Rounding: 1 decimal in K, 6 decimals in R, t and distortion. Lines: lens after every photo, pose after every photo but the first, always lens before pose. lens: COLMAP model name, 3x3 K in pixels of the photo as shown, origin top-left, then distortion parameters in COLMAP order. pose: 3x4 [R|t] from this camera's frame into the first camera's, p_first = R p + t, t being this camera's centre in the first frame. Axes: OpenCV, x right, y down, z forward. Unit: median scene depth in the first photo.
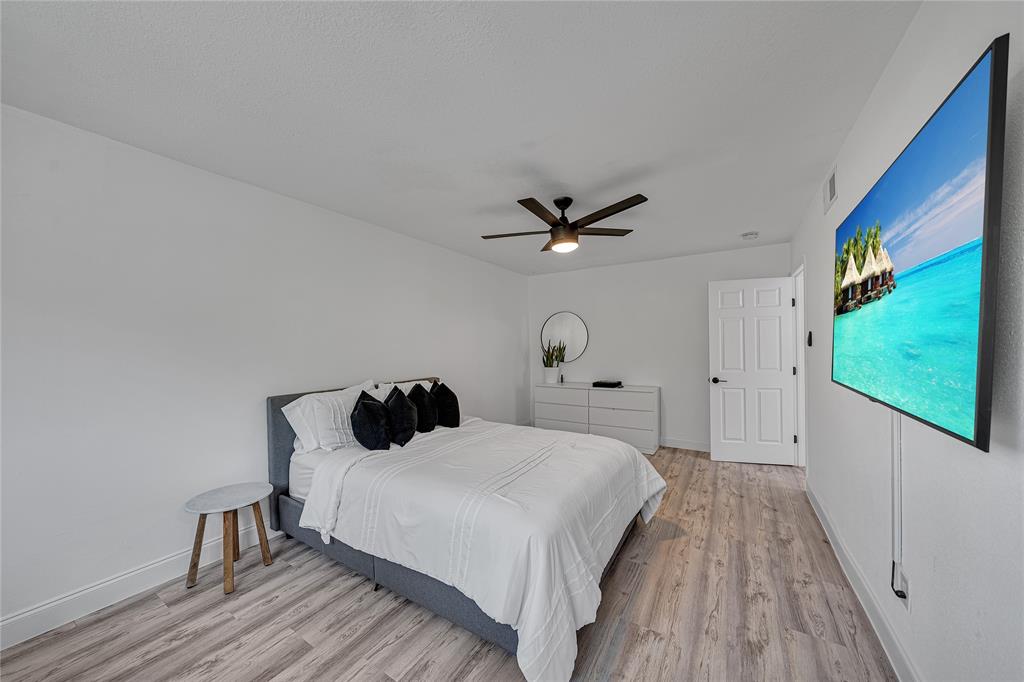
lens RADIAL K [[359.9, 0, 511.9], [0, 359.9, 348.8], [0, 0, 1]] dist [-0.001818, -0.000077]
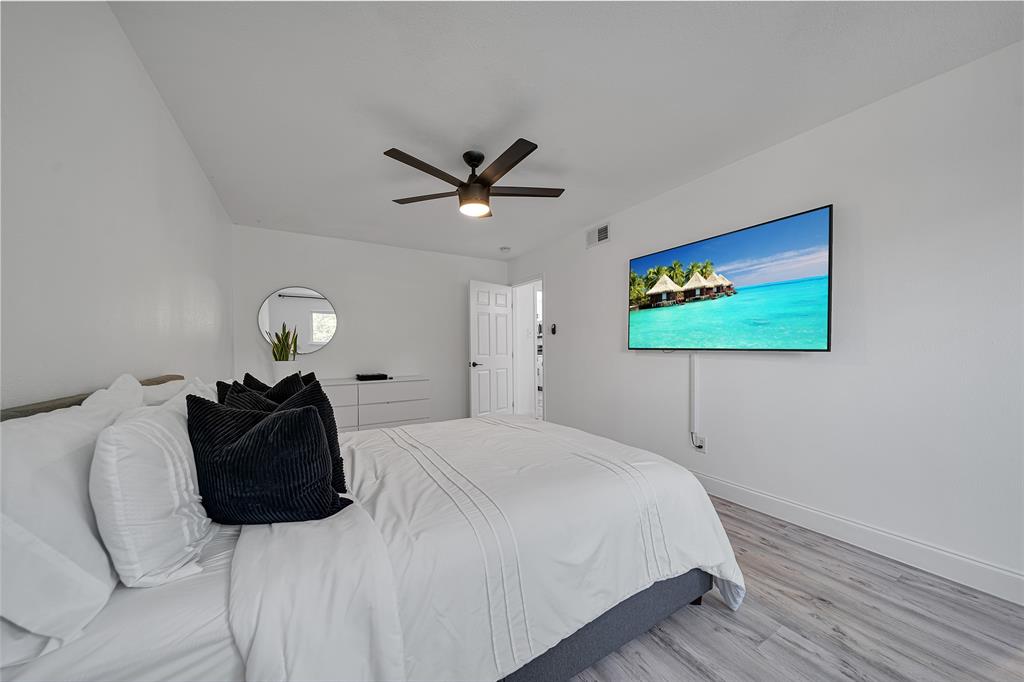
lens RADIAL K [[357.2, 0, 504.2], [0, 357.2, 353.6], [0, 0, 1]] dist [-0.003246, -0.000148]
pose [[0.453827, -0.003889, 0.891081, -0.975720], [0.008390, 0.999965, 0.000091, 0.117840], [-0.891050, 0.007435, 0.453844, 0.865456]]
